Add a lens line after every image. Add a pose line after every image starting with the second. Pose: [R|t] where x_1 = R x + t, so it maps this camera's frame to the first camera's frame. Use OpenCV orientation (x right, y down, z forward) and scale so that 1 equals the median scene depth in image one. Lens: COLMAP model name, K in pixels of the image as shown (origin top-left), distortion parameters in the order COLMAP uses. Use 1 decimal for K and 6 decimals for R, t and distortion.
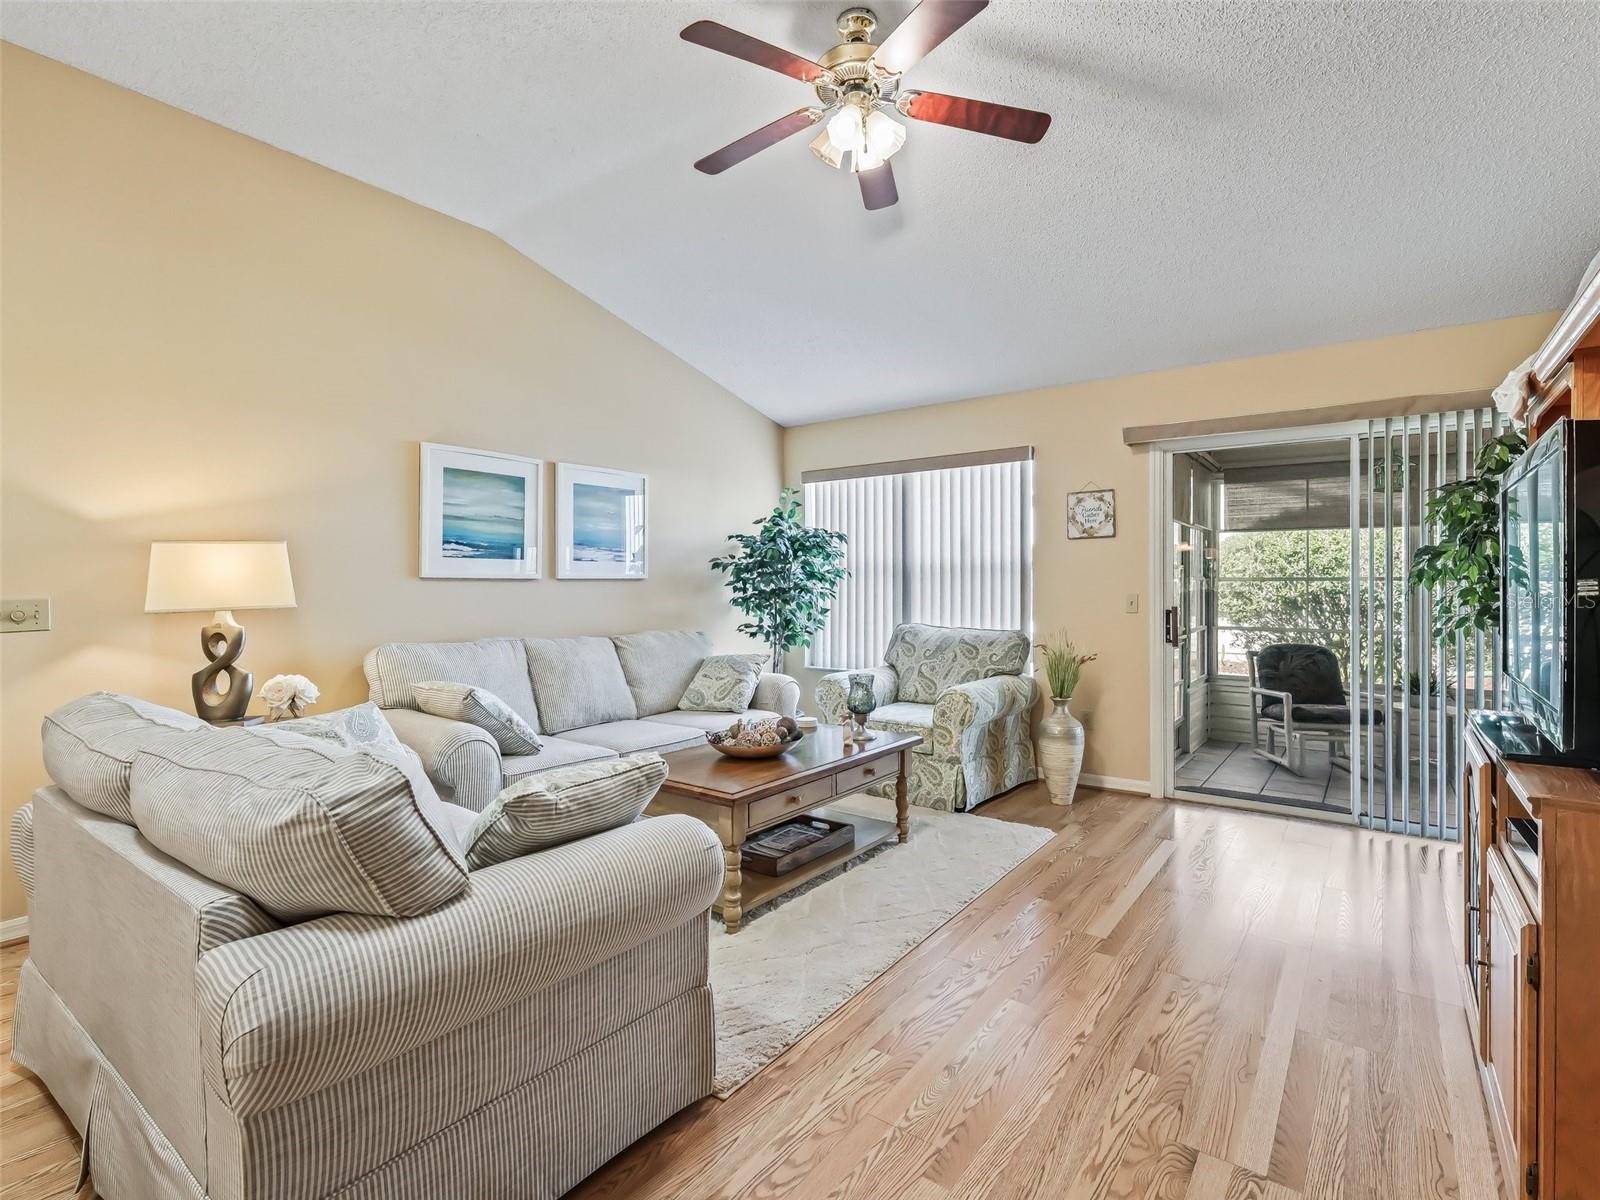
lens RADIAL K [[781.1, 0, 809.4], [0, 781.1, 590.1], [0, 0, 1]] dist [-0.001395, -0.001349]
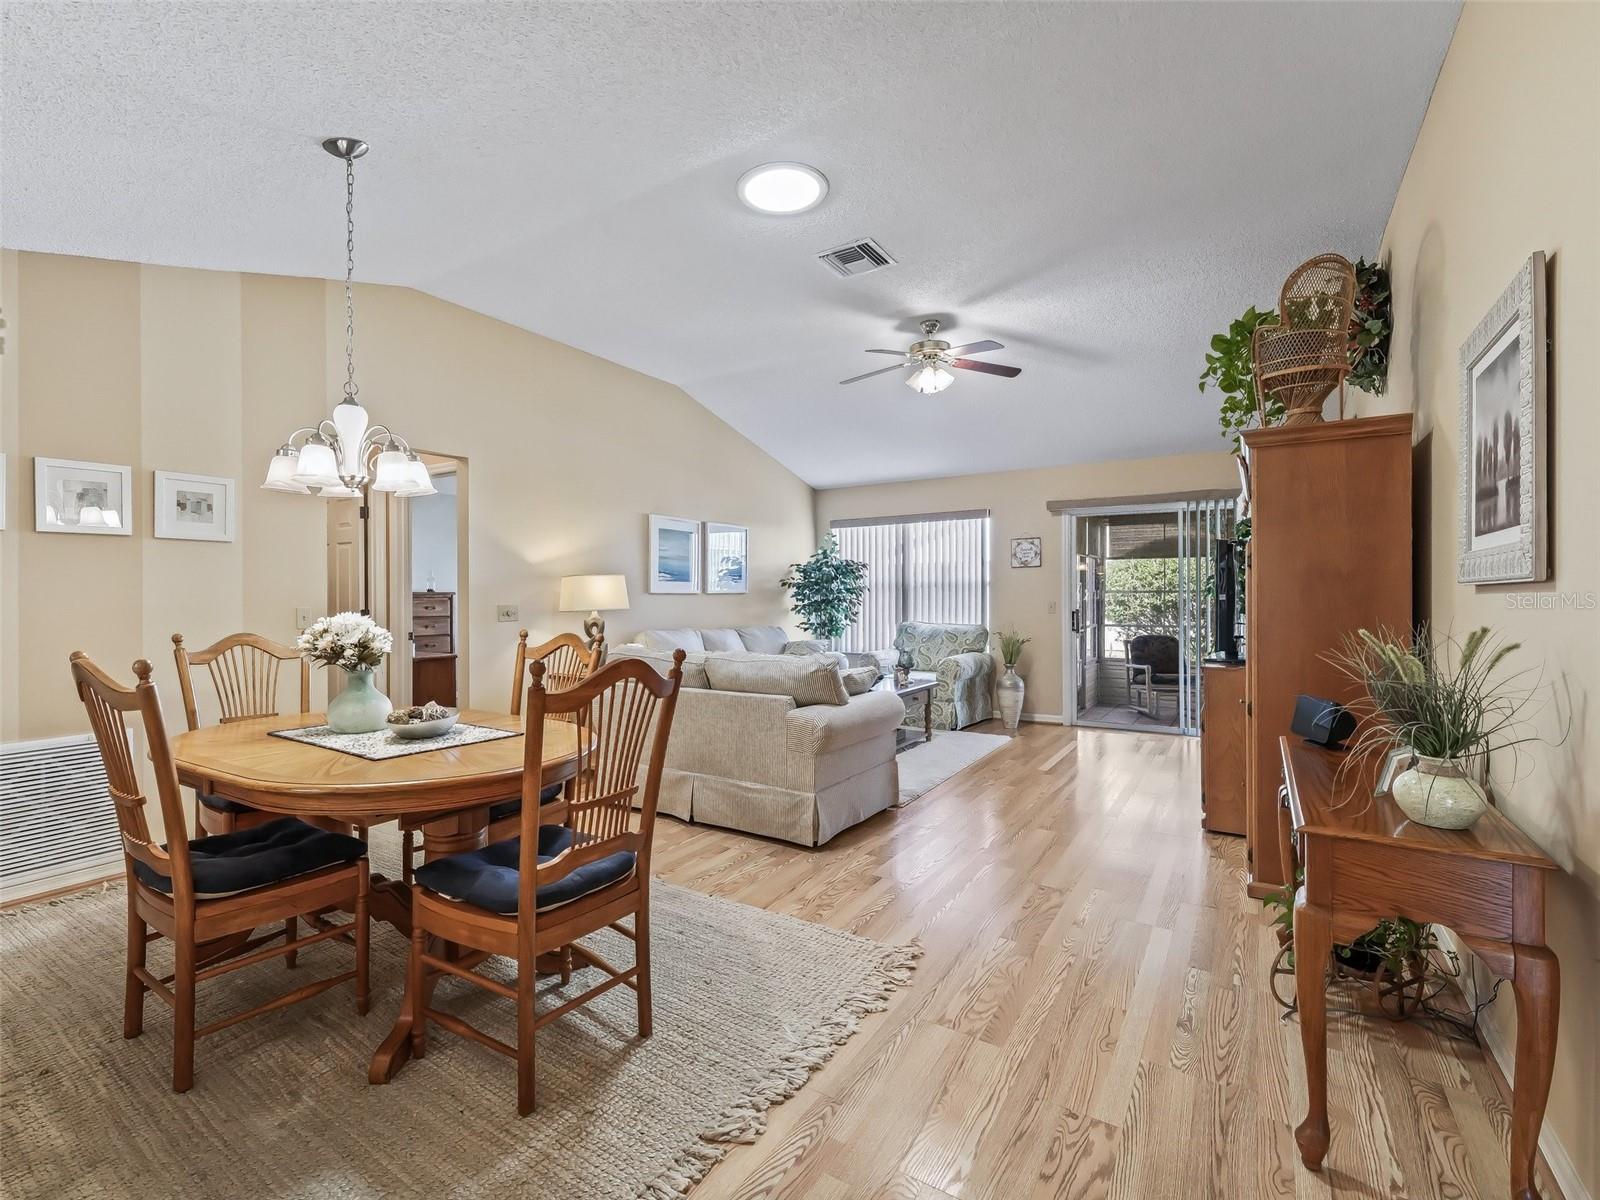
lens RADIAL K [[649.4, 0, 801.9], [0, 649.4, 603.5], [0, 0, 1]] dist [0.002794, 0.000126]
pose [[0.999074, -0.003377, 0.042882, -0.161107], [0.003198, 0.999986, 0.004250, 0.001449], [-0.042896, -0.004109, 0.999071, -0.323360]]
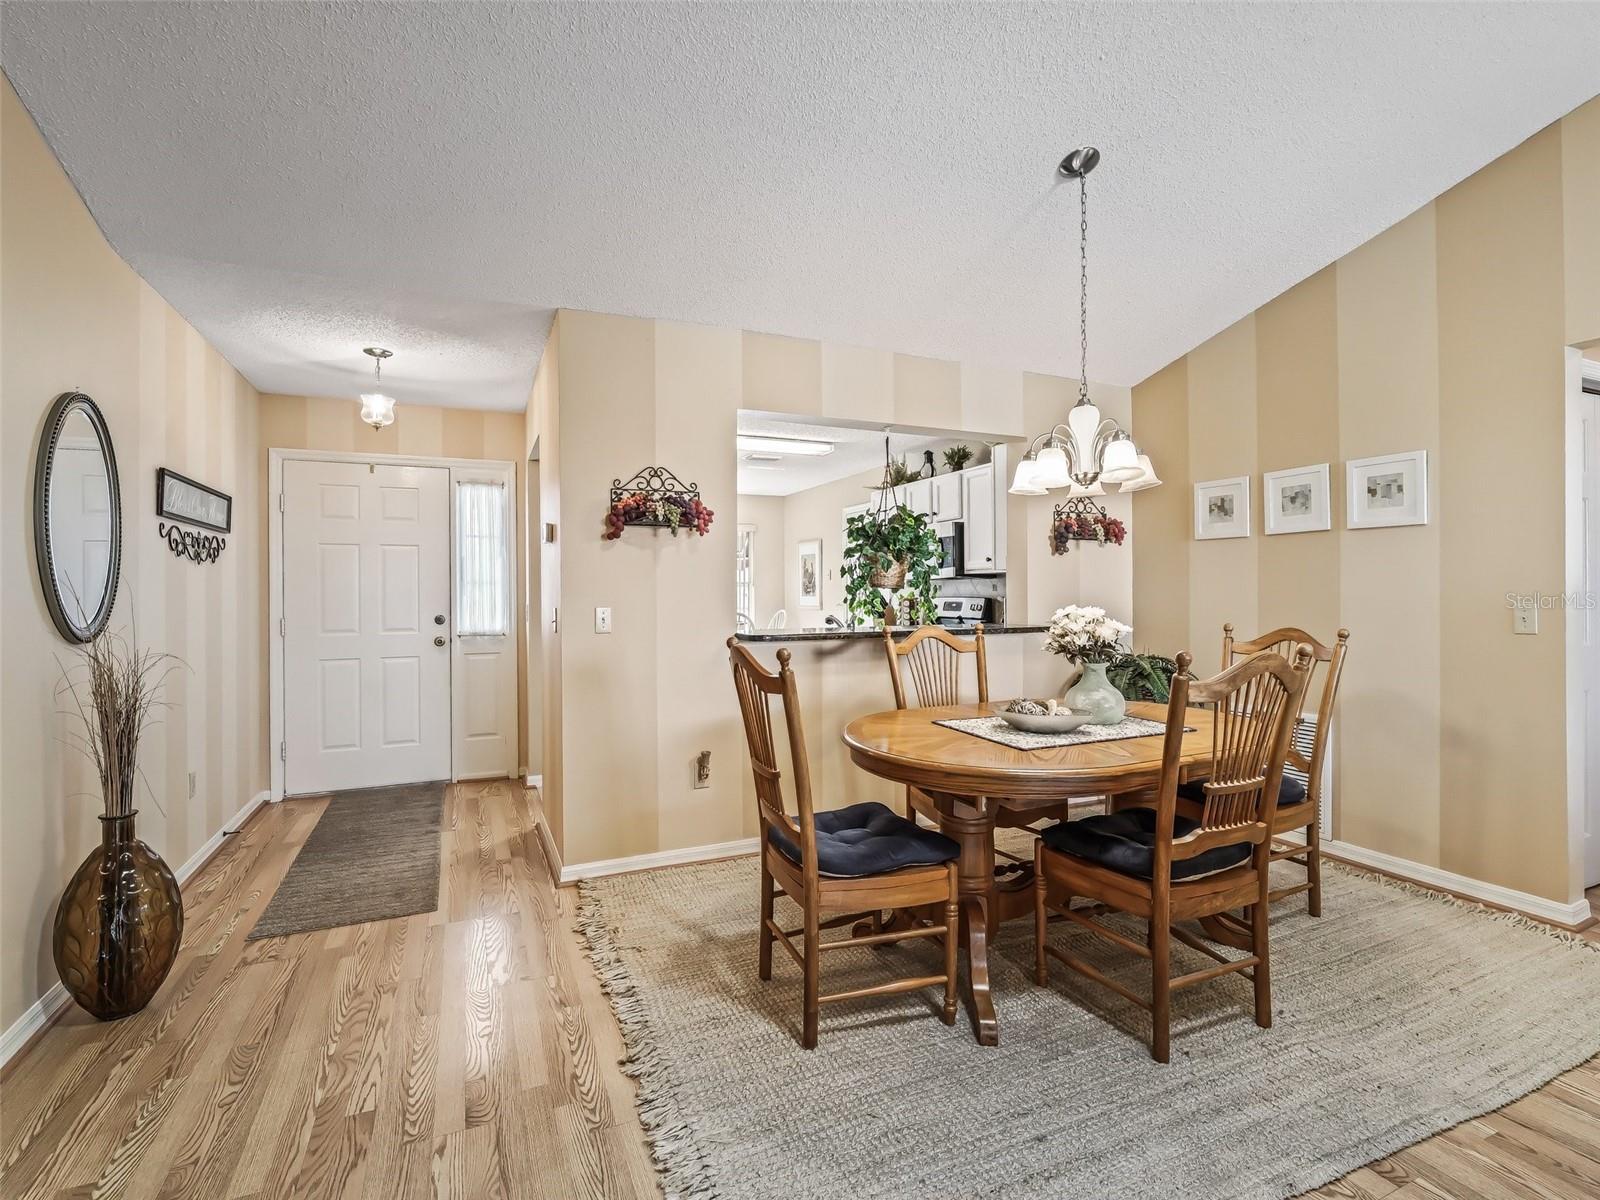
lens RADIAL K [[723.7, 0, 795.7], [0, 723.7, 593.2], [0, 0, 1]] dist [0.001550, 0.000195]
pose [[-0.484490, 0.001489, -0.874796, 0.066000], [-0.005801, 0.999971, 0.004915, -0.000517], [0.874778, 0.007456, -0.484467, 0.134626]]
